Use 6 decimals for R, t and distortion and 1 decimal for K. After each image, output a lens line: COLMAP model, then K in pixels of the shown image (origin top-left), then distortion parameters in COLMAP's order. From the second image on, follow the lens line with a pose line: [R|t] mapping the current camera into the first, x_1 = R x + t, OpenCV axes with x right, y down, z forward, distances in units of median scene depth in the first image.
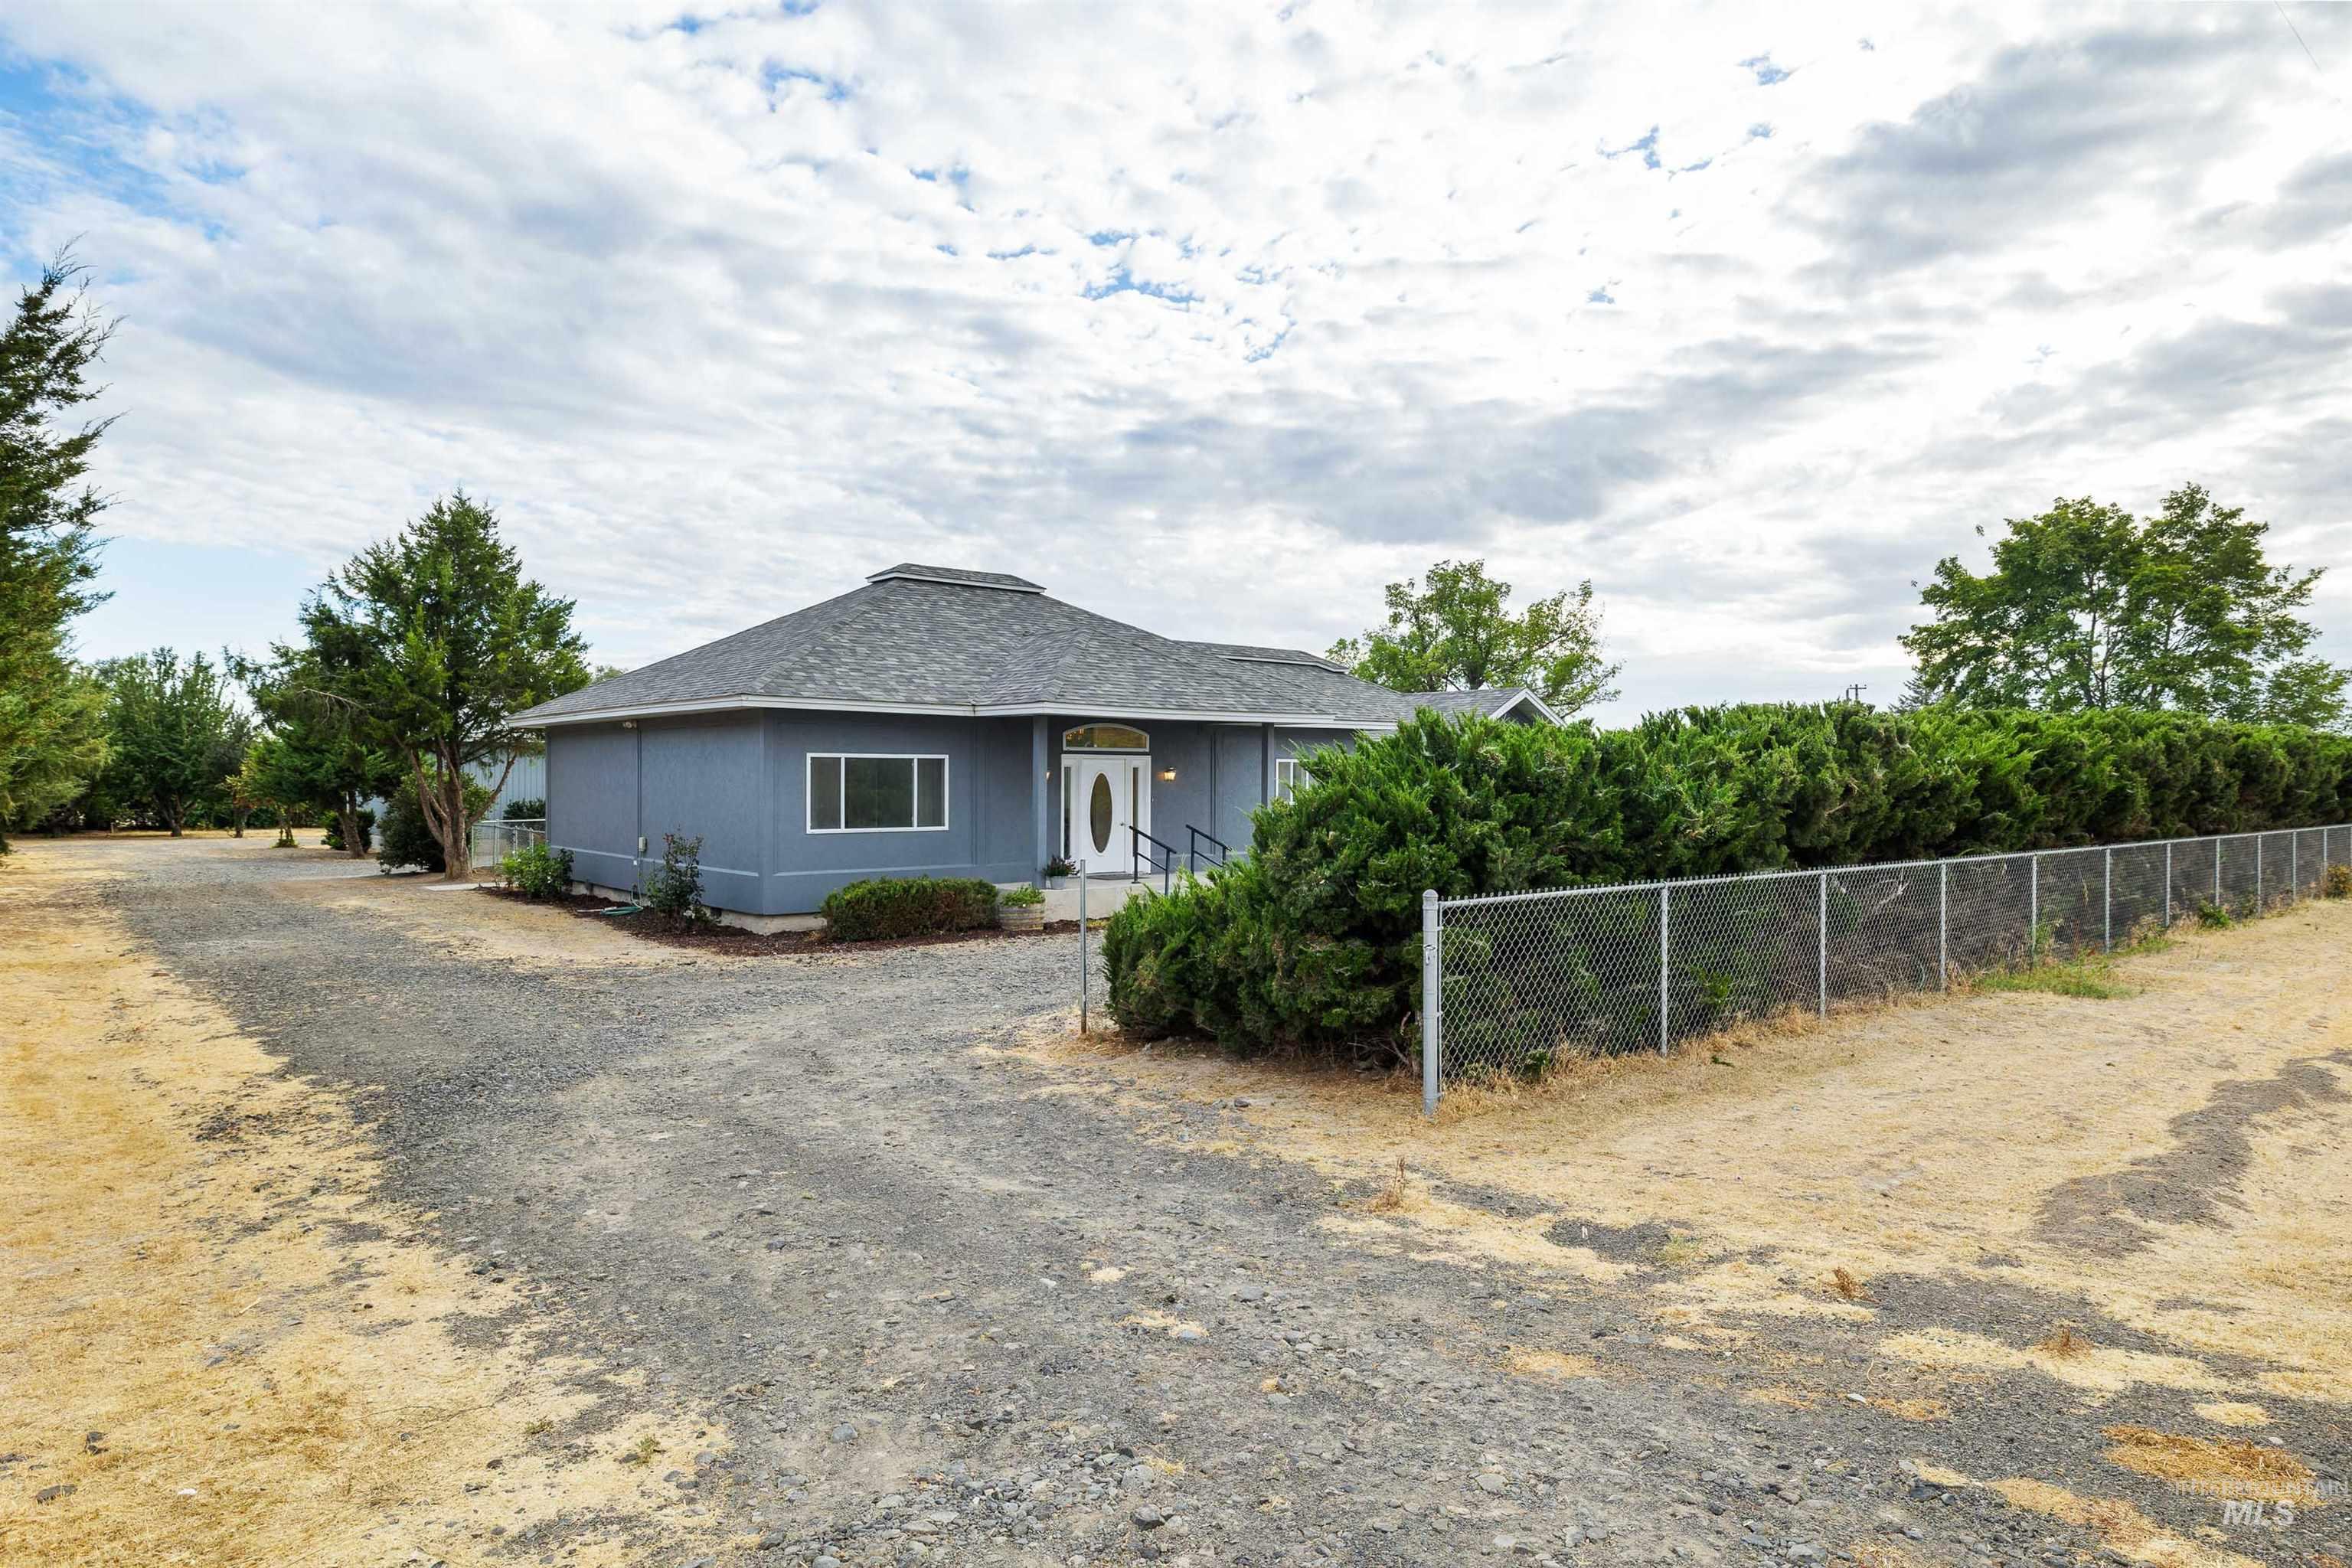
lens RADIAL K [[1393.9, 0, 1176.0], [0, 1393.9, 784.0], [0, 0, 1]] dist [-0.002308, 0.000177]
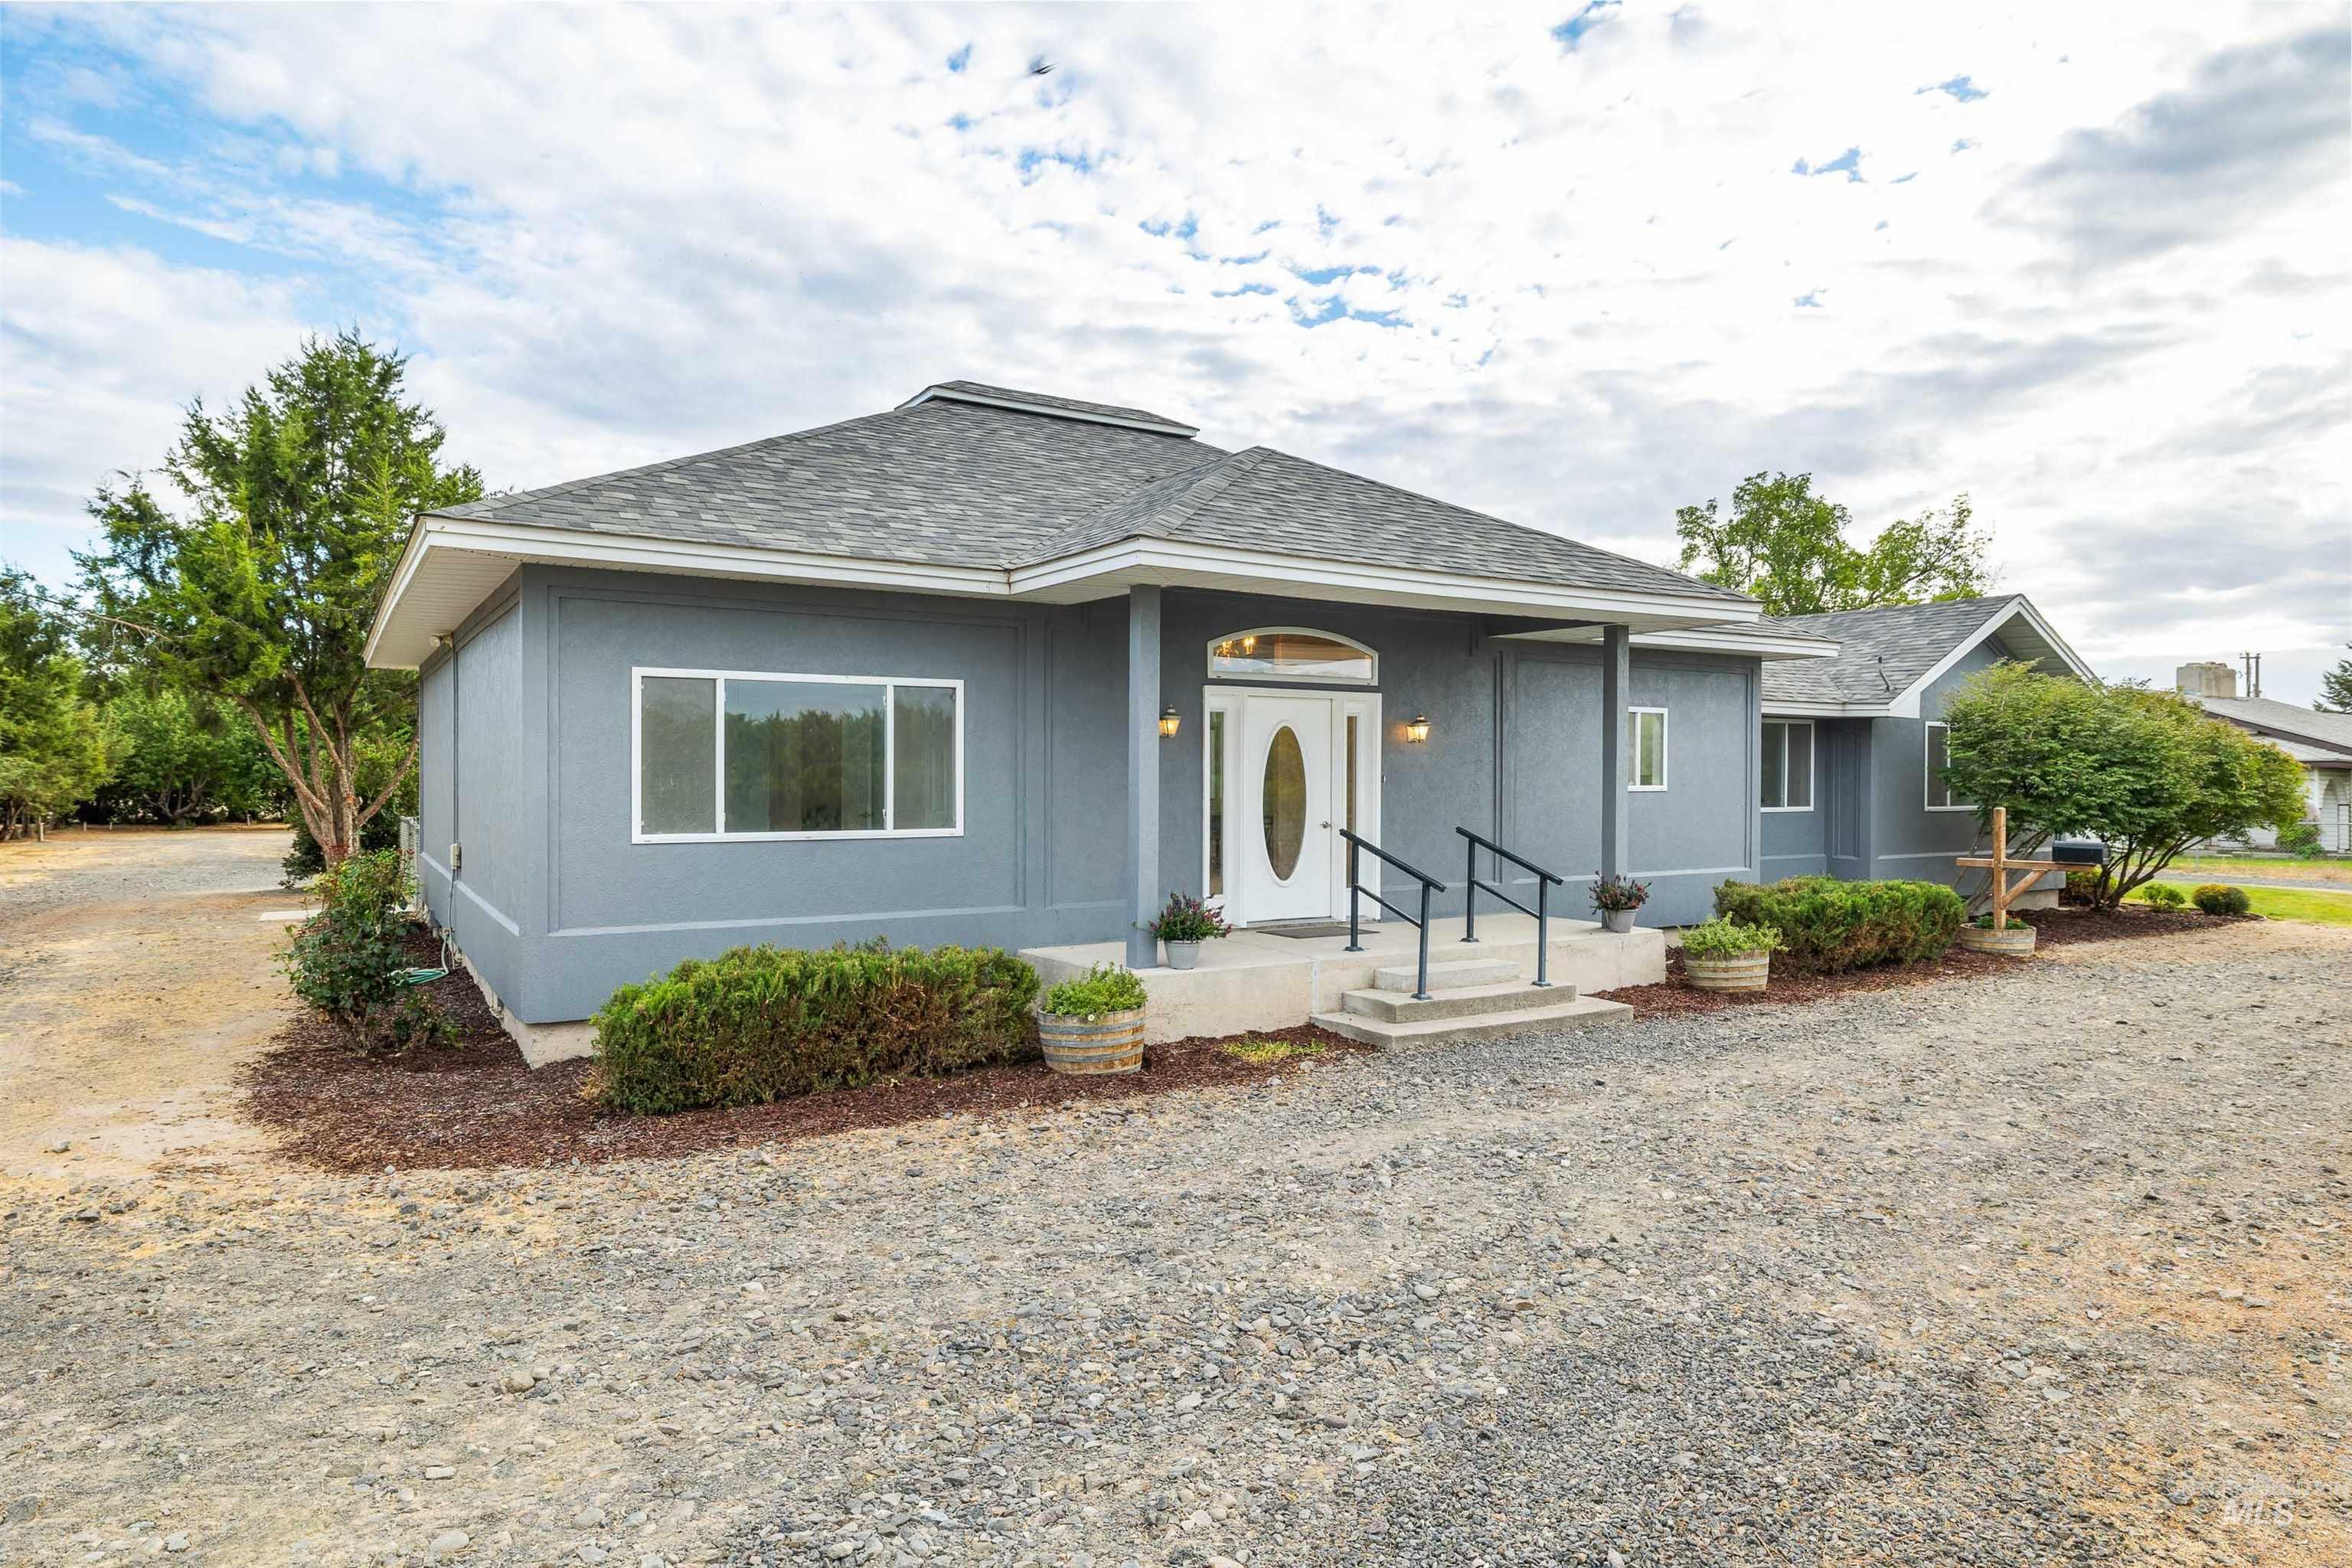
lens RADIAL K [[1393.9, 0, 1176.0], [0, 1393.9, 784.0], [0, 0, 1]] dist [-0.002308, 0.000177]
pose [[0.989292, 0.001925, -0.145937, -0.018411], [-0.001629, 0.999996, 0.002143, 0.012750], [0.145941, -0.001882, 0.989292, 0.490411]]
